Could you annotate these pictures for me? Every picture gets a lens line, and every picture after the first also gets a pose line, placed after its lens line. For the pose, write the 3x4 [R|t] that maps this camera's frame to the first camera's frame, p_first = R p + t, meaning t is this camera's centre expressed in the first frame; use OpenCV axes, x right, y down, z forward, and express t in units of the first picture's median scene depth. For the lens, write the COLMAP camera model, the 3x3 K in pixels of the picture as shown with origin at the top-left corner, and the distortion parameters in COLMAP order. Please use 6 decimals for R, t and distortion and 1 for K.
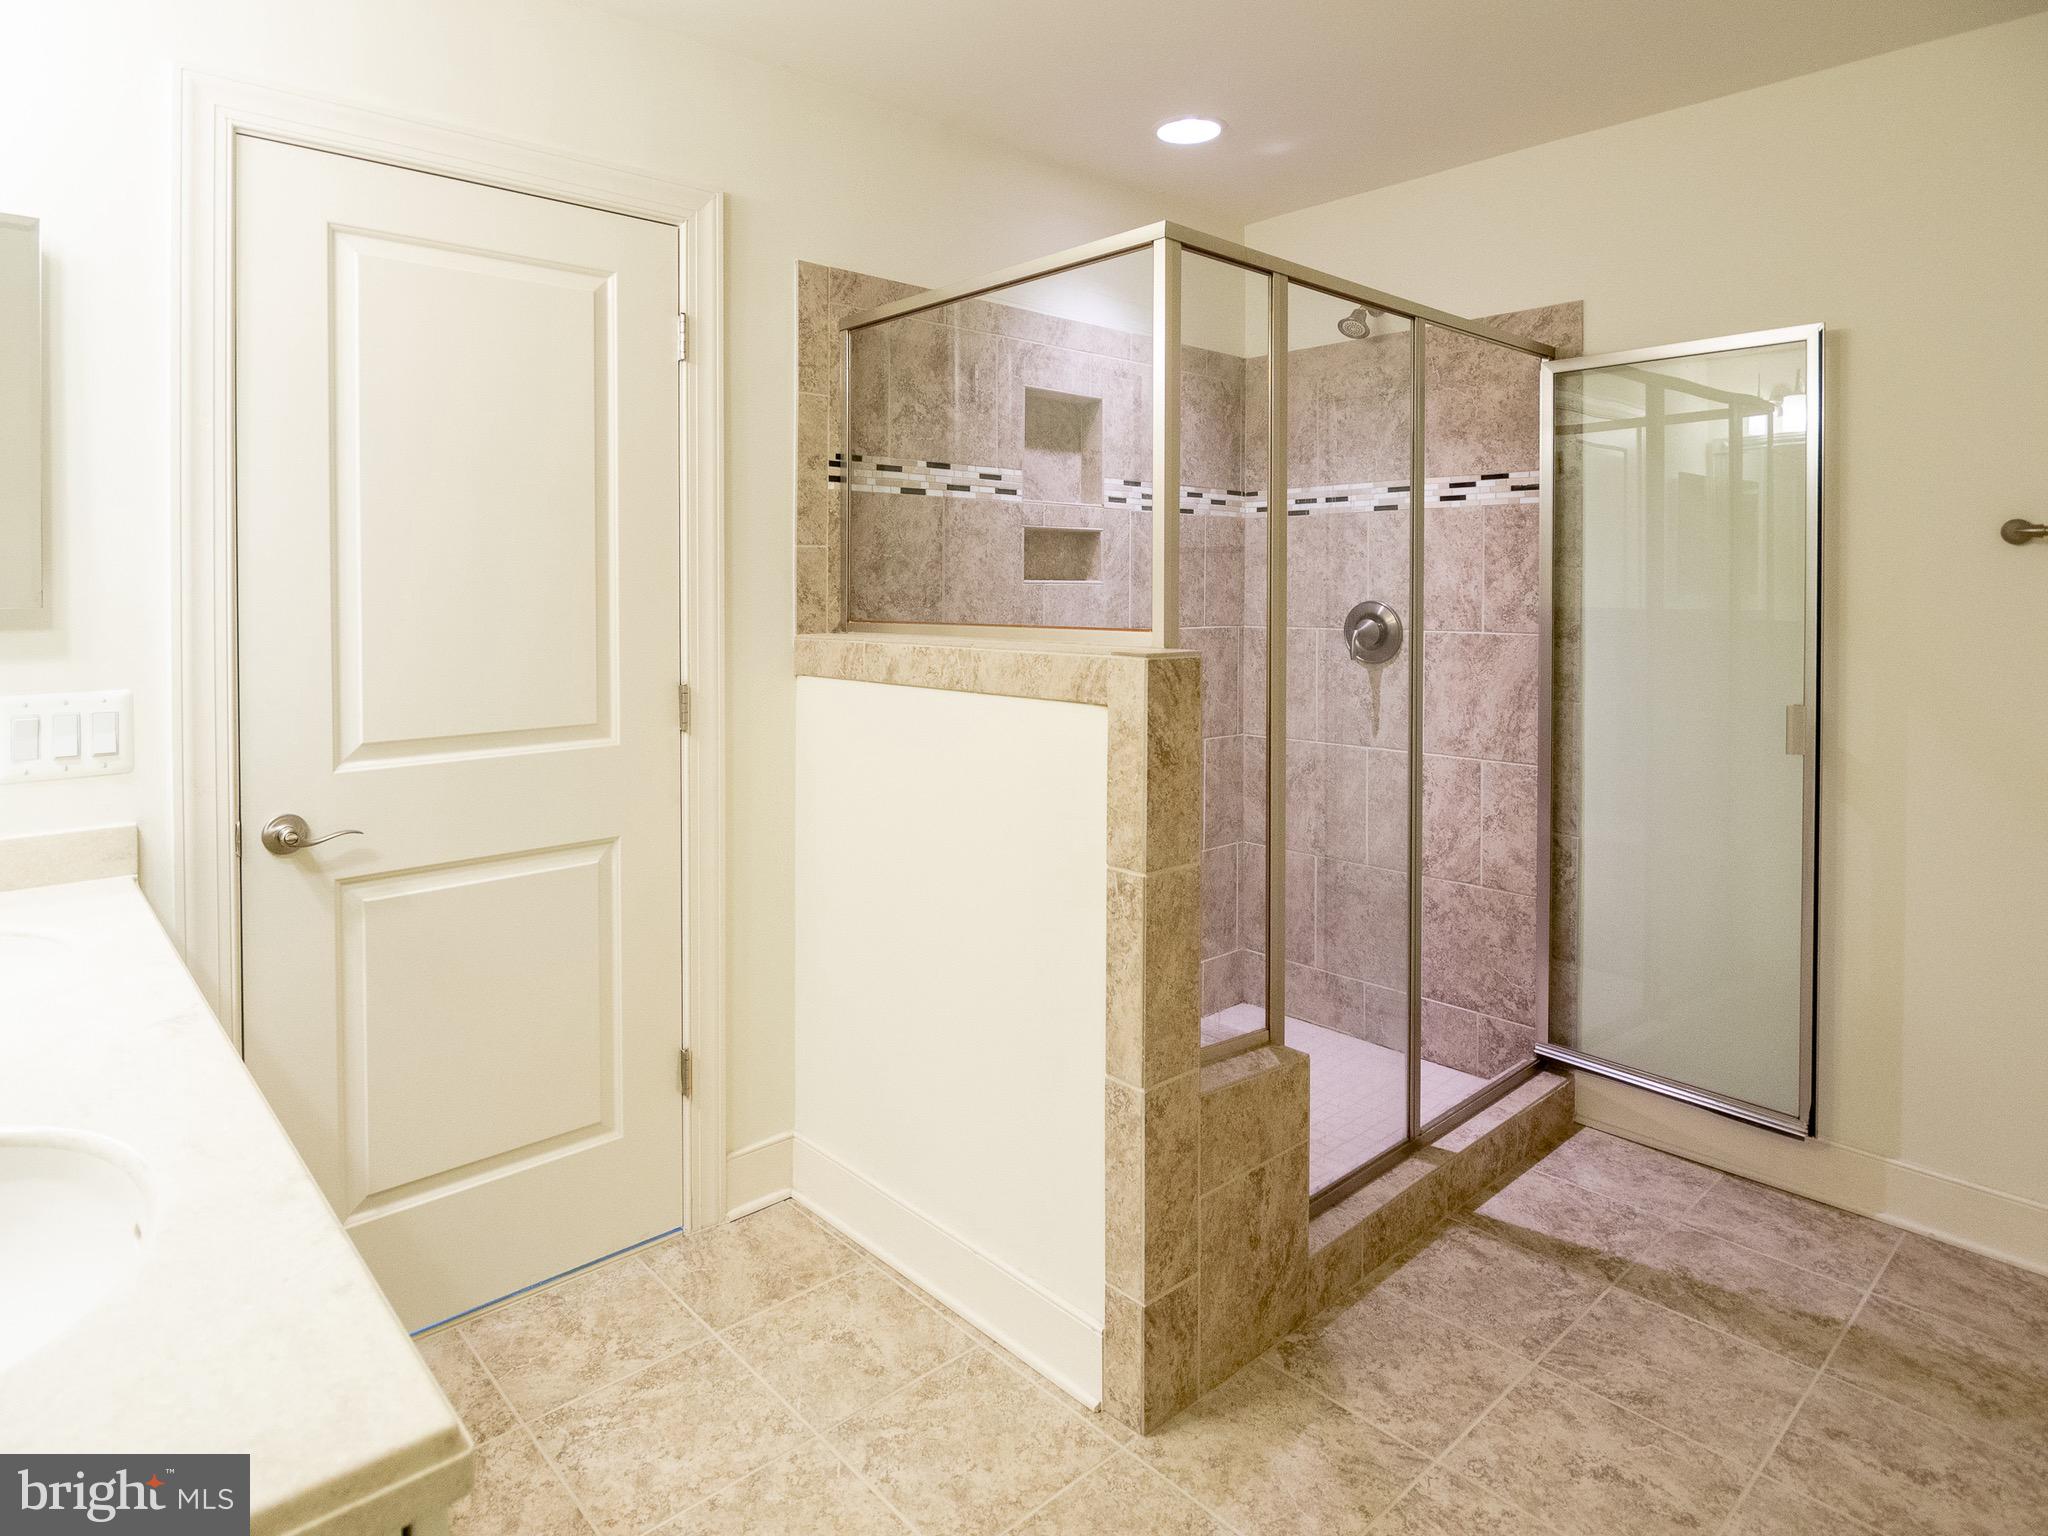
lens RADIAL K [[1149.2, 0, 1024.0], [0, 1149.2, 768.0], [0, 0, 1]] dist [-0.001634, -0.001316]
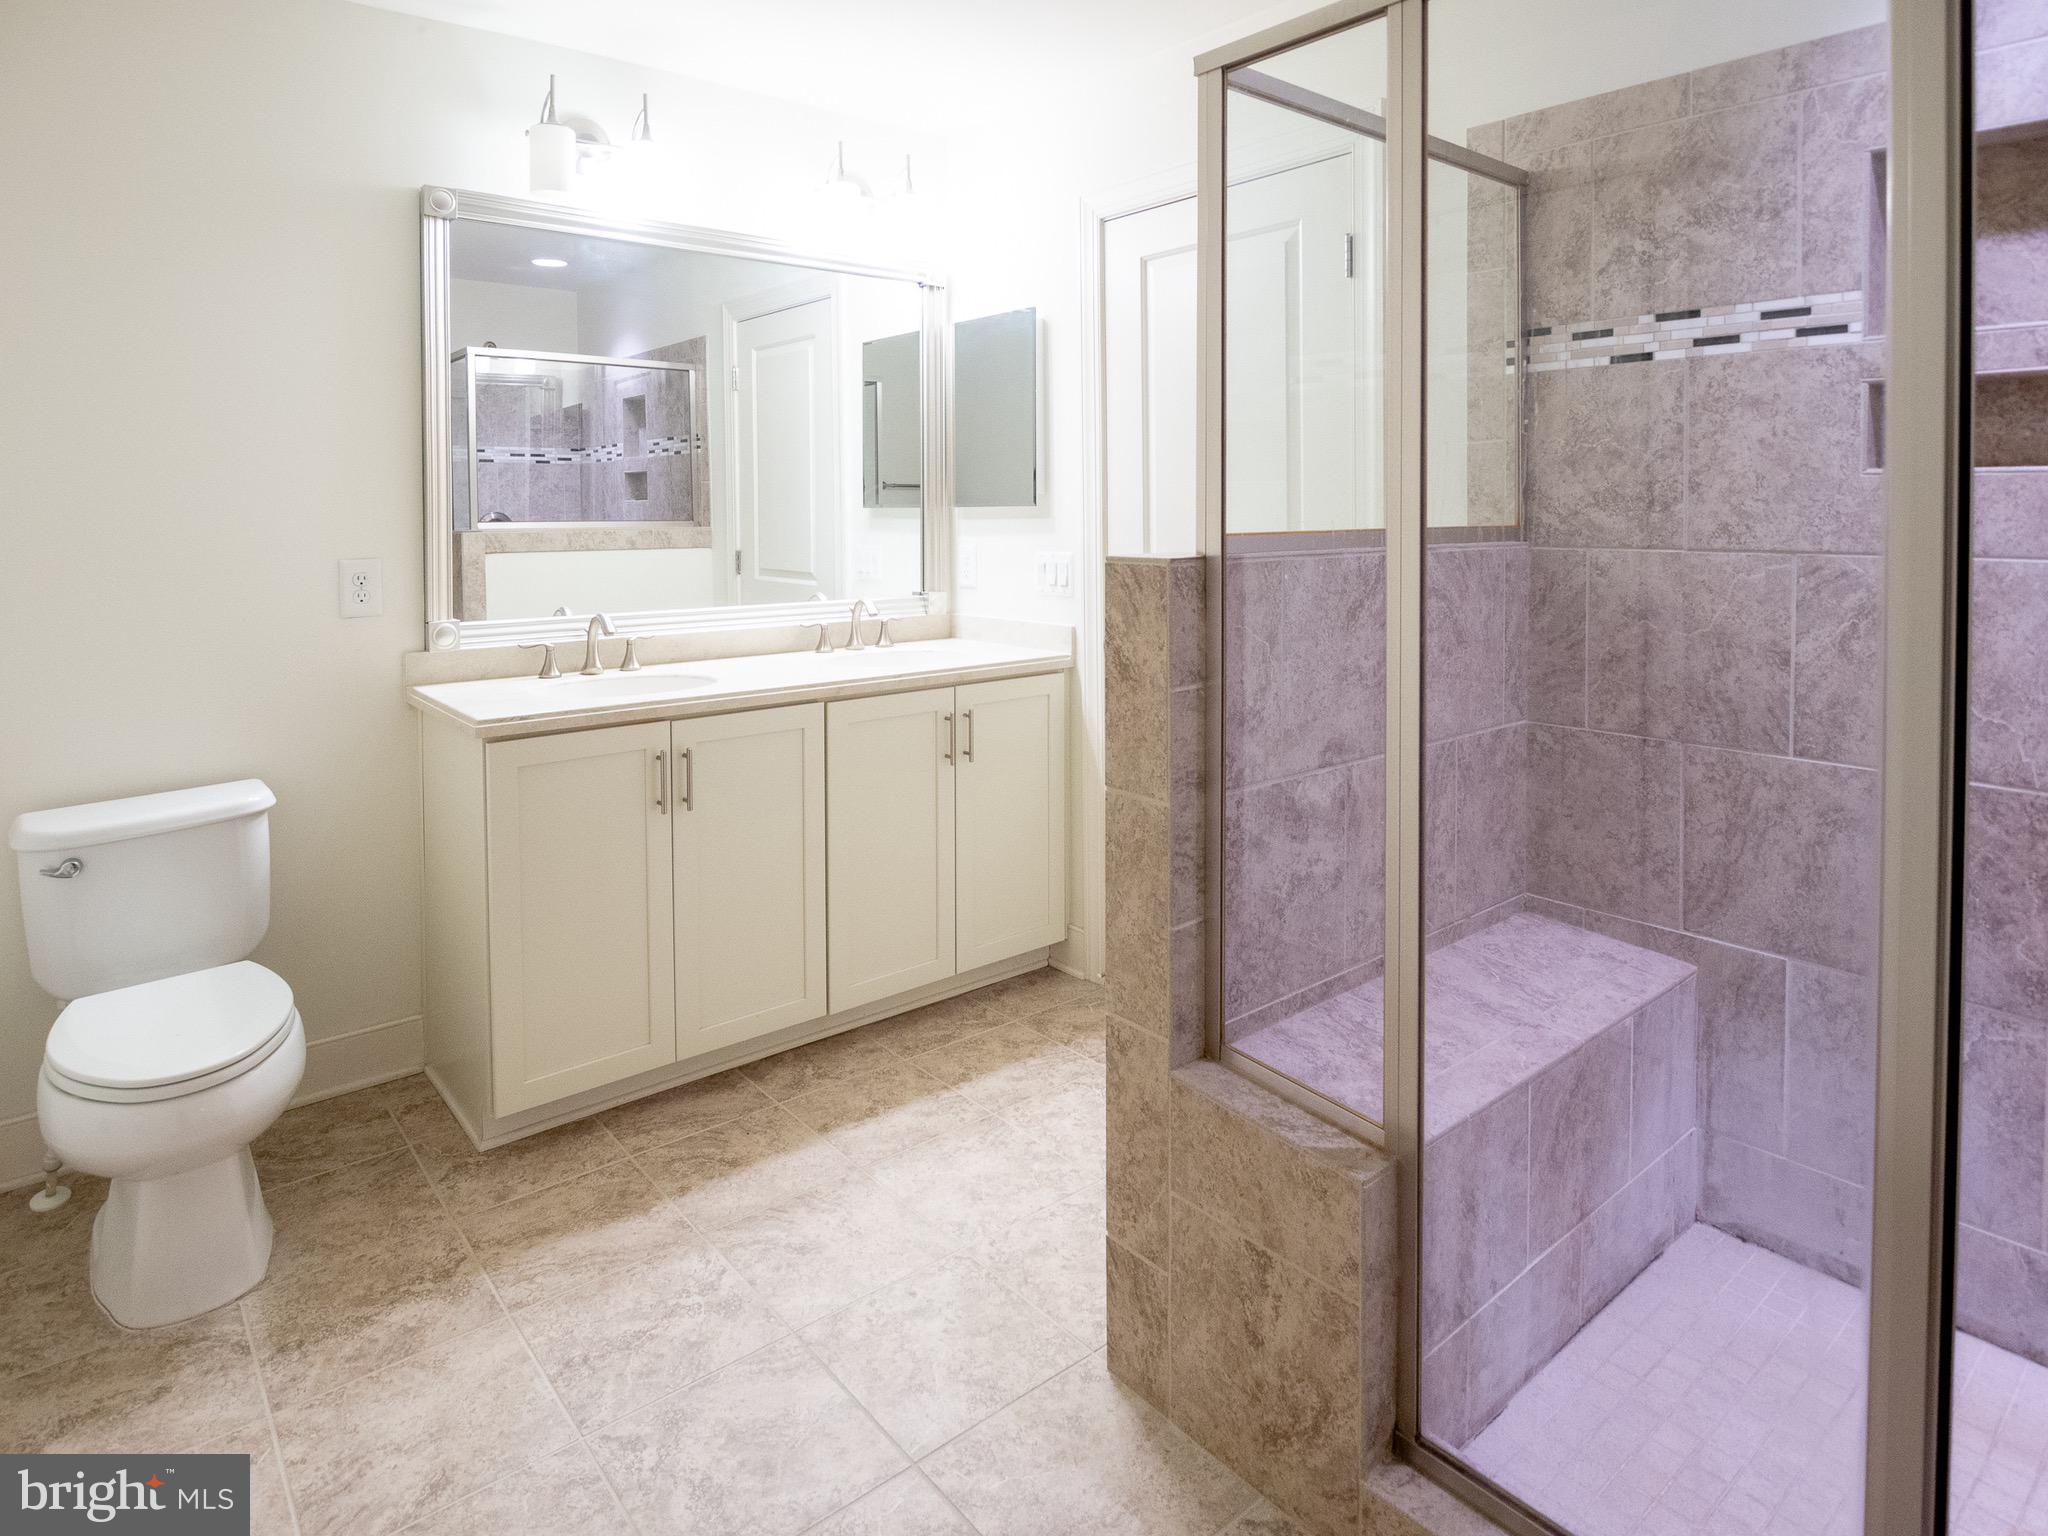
lens RADIAL K [[1174.2, 0, 1021.6], [0, 1174.2, 734.9], [0, 0, 1]] dist [-0.001051, -0.001832]
pose [[-0.041716, 0.192974, -0.980317, 0.766318], [-0.146769, 0.969343, 0.197060, -0.095787], [0.988291, 0.152100, -0.012114, 0.672981]]
